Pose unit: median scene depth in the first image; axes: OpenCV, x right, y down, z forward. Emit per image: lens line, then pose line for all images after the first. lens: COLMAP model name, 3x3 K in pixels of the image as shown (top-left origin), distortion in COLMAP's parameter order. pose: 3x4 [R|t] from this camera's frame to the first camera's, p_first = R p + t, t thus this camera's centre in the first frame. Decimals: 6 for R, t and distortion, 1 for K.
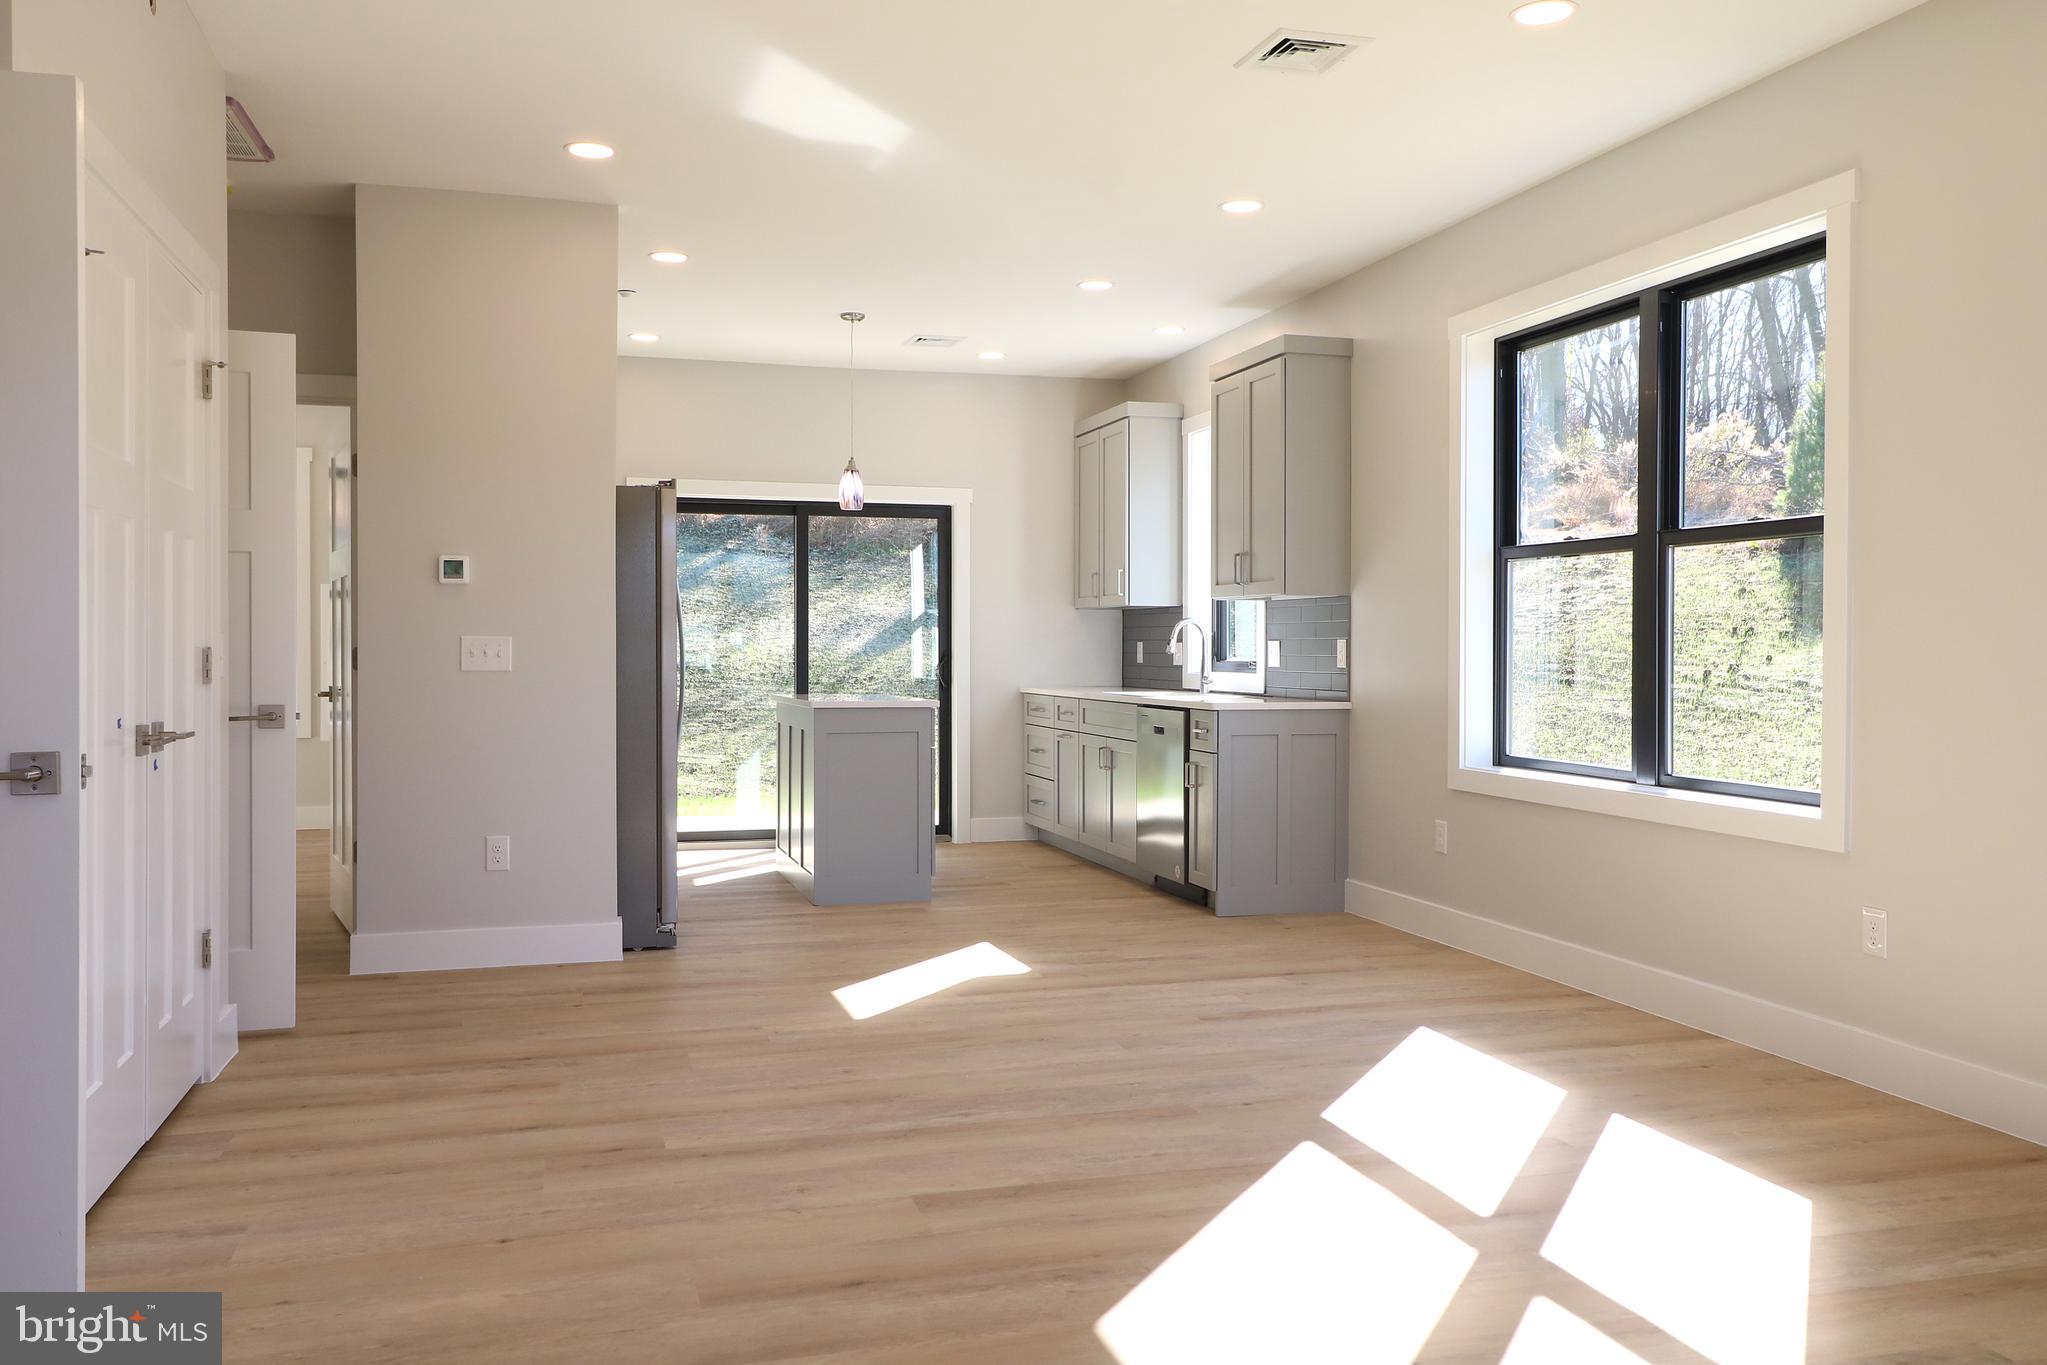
lens RADIAL K [[1613.8, 0, 1023.7], [0, 1613.8, 658.0], [0, 0, 1]] dist [0.011333, 0.001232]
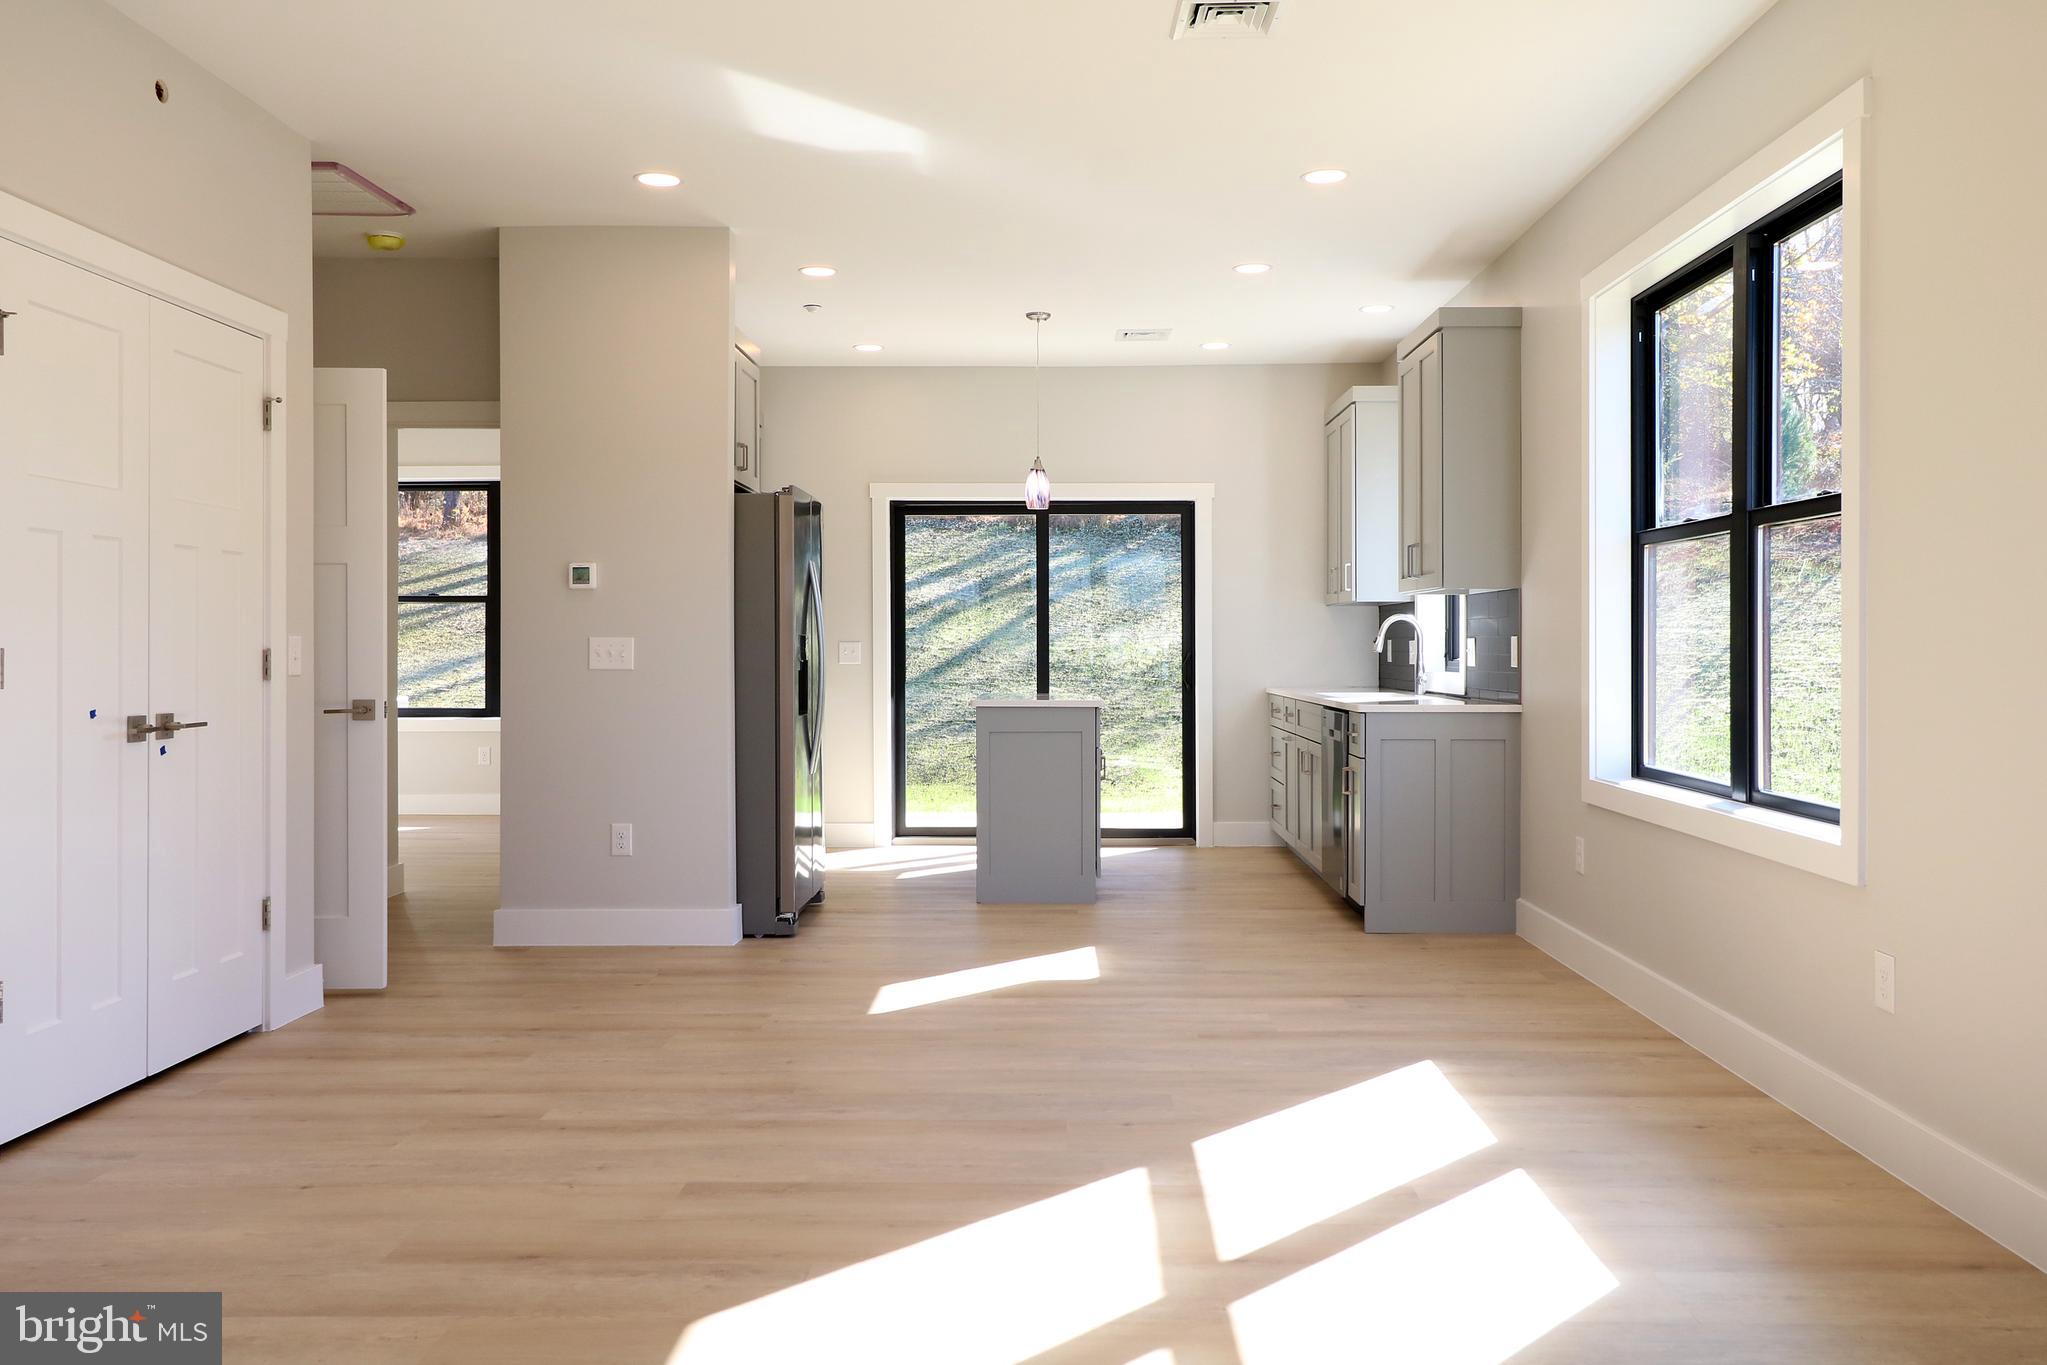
lens RADIAL K [[1639.7, 0, 1044.6], [0, 1639.7, 649.7], [0, 0, 1]] dist [0.009257, 0.008518]
pose [[0.956370, -0.002229, -0.292150, 0.247025], [0.000905, 0.999989, -0.004666, 0.000192], [0.292158, 0.004198, 0.956361, 0.037870]]
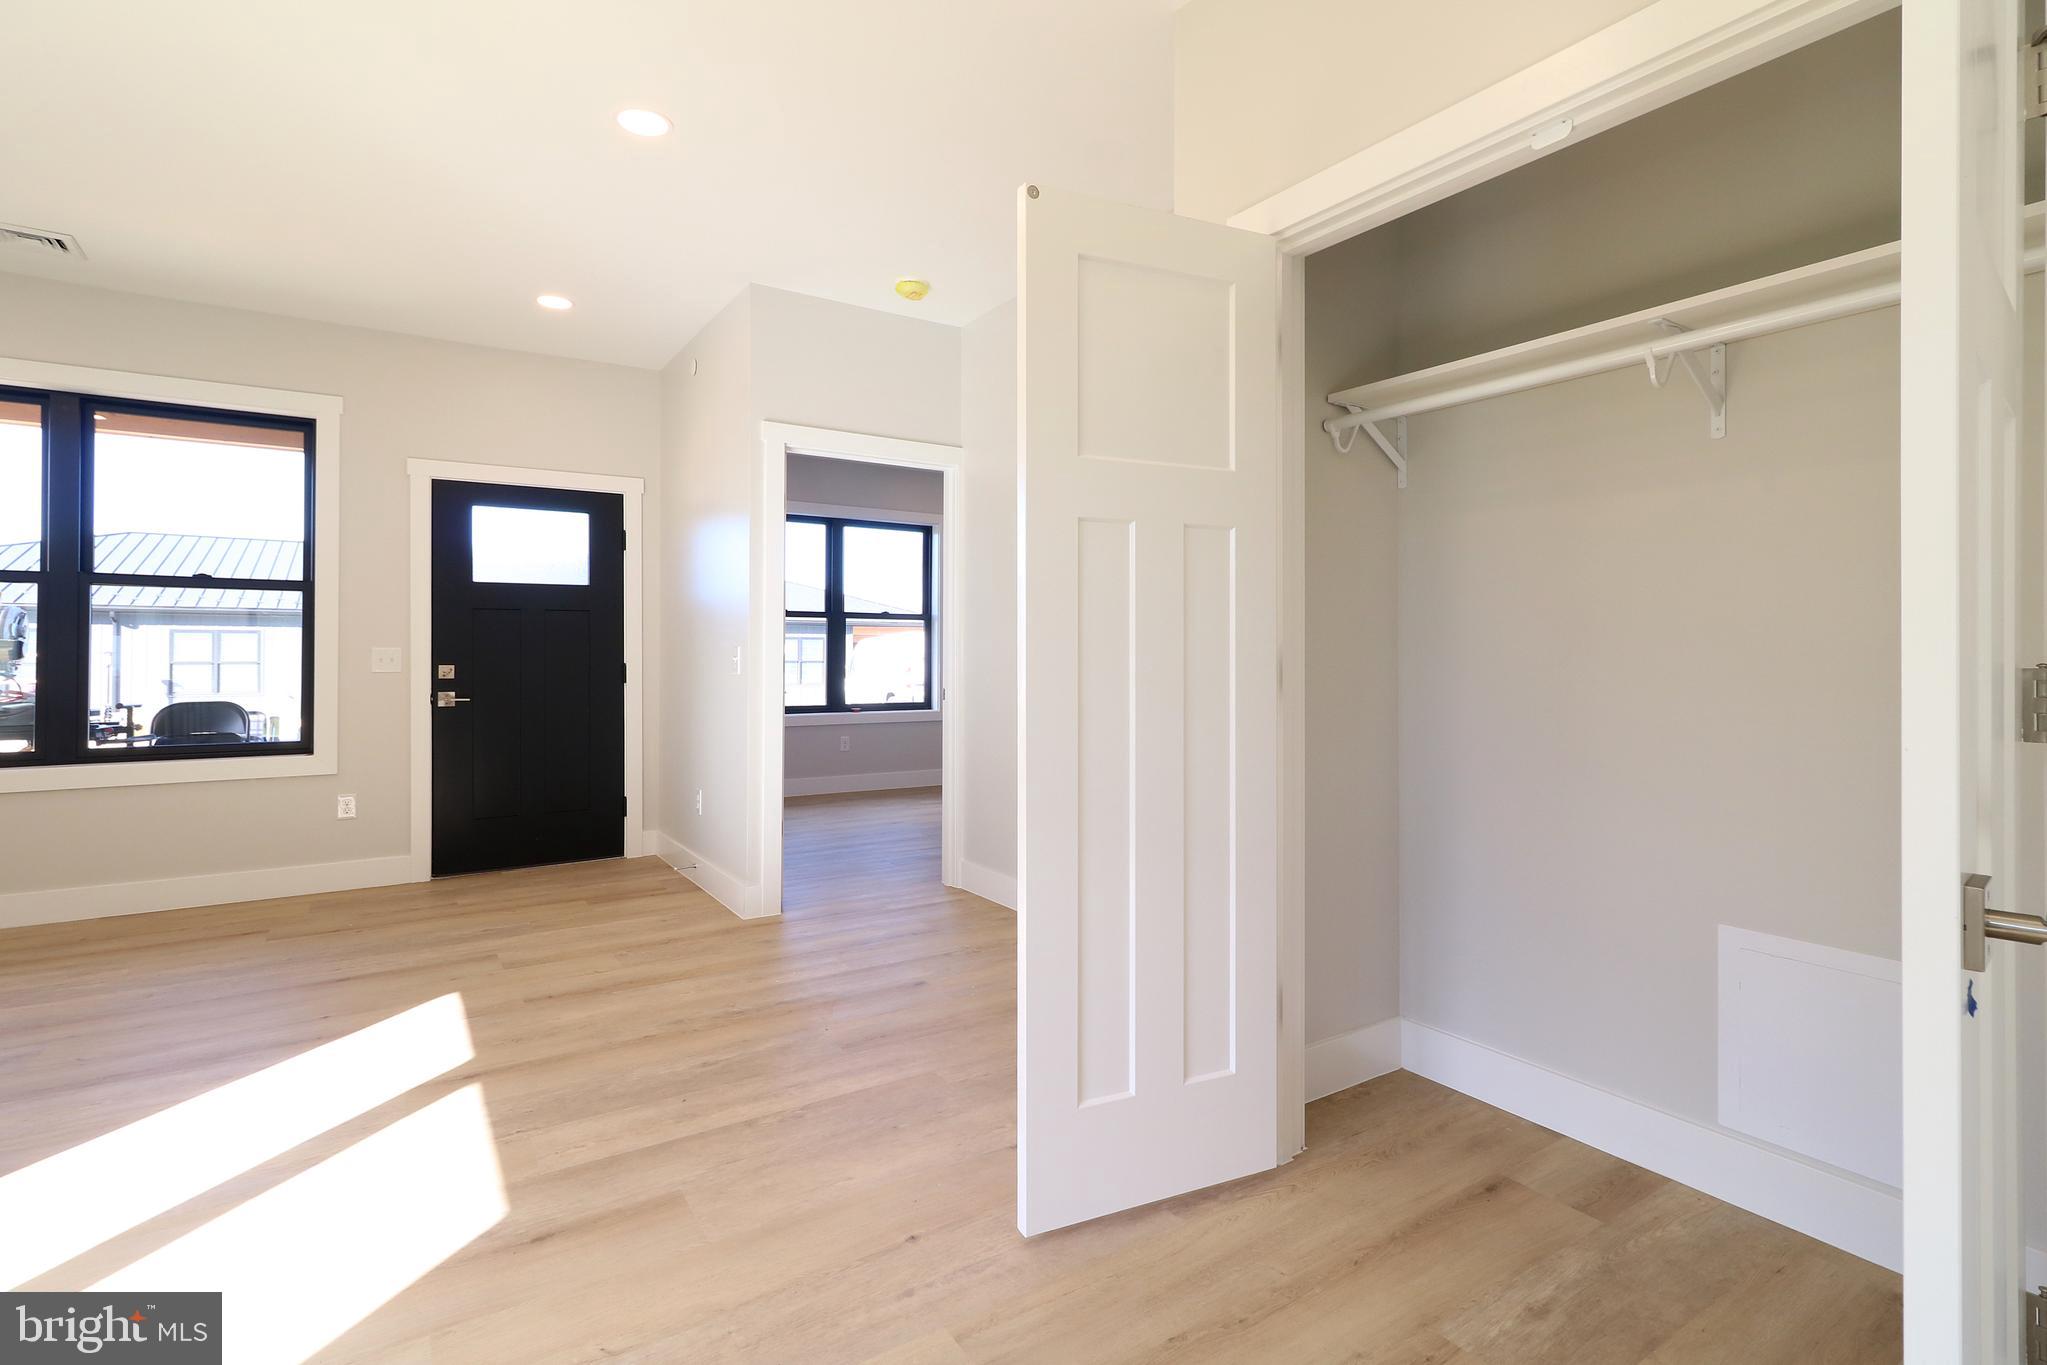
lens RADIAL K [[979.1, 0, 1031.0], [0, 979.1, 640.4], [0, 0, 1]] dist [0.001411, 0.000352]
pose [[-0.953461, -0.007447, -0.301424, -0.102997], [-0.006325, 0.999969, -0.004699, -0.007518], [0.301450, -0.002574, -0.953479, 0.817336]]
